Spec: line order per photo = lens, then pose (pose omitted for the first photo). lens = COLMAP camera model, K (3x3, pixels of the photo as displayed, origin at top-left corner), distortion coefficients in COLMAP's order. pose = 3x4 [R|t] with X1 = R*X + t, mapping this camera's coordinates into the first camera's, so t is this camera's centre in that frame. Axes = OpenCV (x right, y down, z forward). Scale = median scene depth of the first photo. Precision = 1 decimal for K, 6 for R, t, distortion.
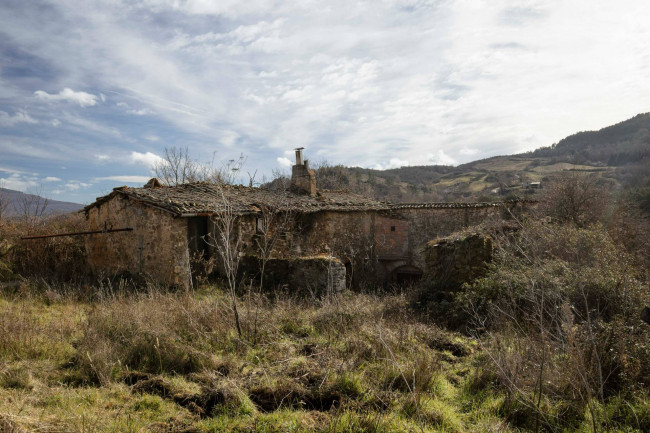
lens RADIAL K [[498.0, 0, 323.7], [0, 498.0, 236.5], [0, 0, 1]] dist [0.002083, -0.002650]
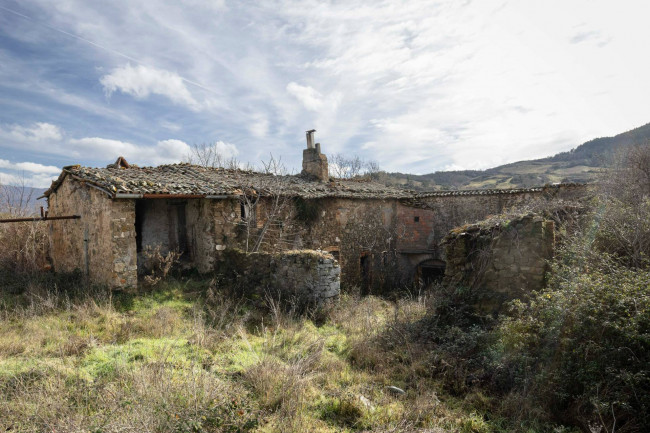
lens RADIAL K [[420.0, 0, 339.0], [0, 420.0, 242.0], [0, 0, 1]] dist [0.002663, 0.000237]
pose [[0.997442, -0.002524, -0.071431, 0.067285], [0.004170, 0.999729, 0.022906, 0.009953], [0.071354, -0.023145, 0.997182, 0.287130]]
